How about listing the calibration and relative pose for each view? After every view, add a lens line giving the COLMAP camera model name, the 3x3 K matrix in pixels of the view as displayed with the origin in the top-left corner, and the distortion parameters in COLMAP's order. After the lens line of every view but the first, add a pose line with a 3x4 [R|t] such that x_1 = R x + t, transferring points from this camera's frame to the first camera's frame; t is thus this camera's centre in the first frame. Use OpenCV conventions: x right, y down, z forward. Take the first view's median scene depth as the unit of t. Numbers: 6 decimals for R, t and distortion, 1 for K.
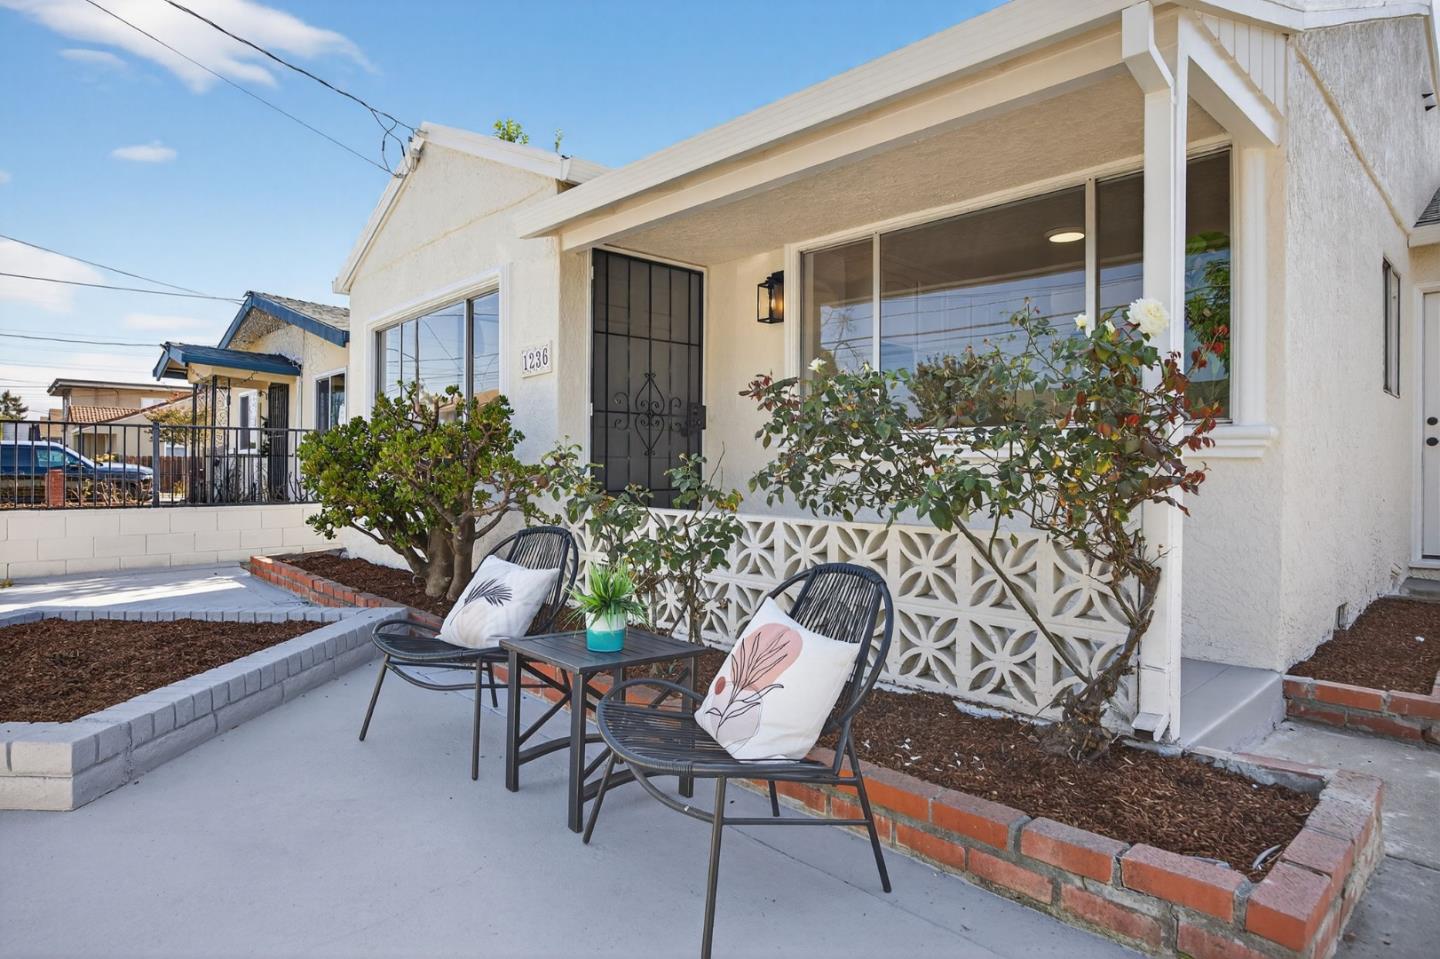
lens RADIAL K [[829.9, 0, 720.0], [0, 829.9, 479.5], [0, 0, 1]] dist [-0.014270, 0.000180]
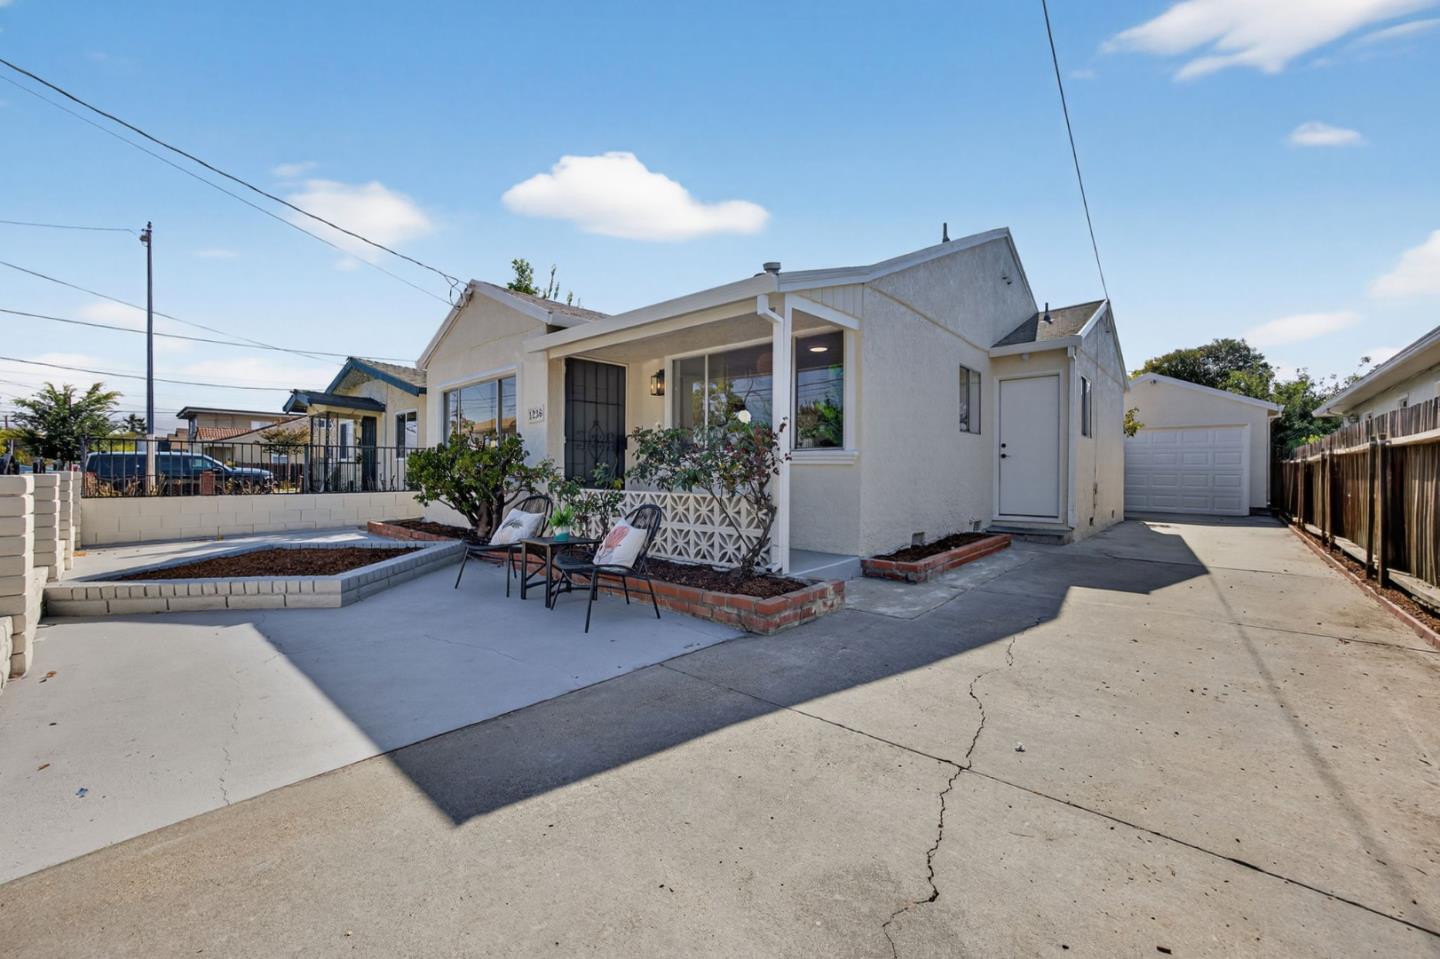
lens RADIAL K [[581.0, 0, 716.3], [0, 581.0, 476.9], [0, 0, 1]] dist [-0.001425, 0.000353]
pose [[0.997183, -0.002134, 0.074976, 0.100310], [0.002411, 0.999991, -0.003598, 0.008926], [-0.074968, 0.003769, 0.997179, -0.399411]]
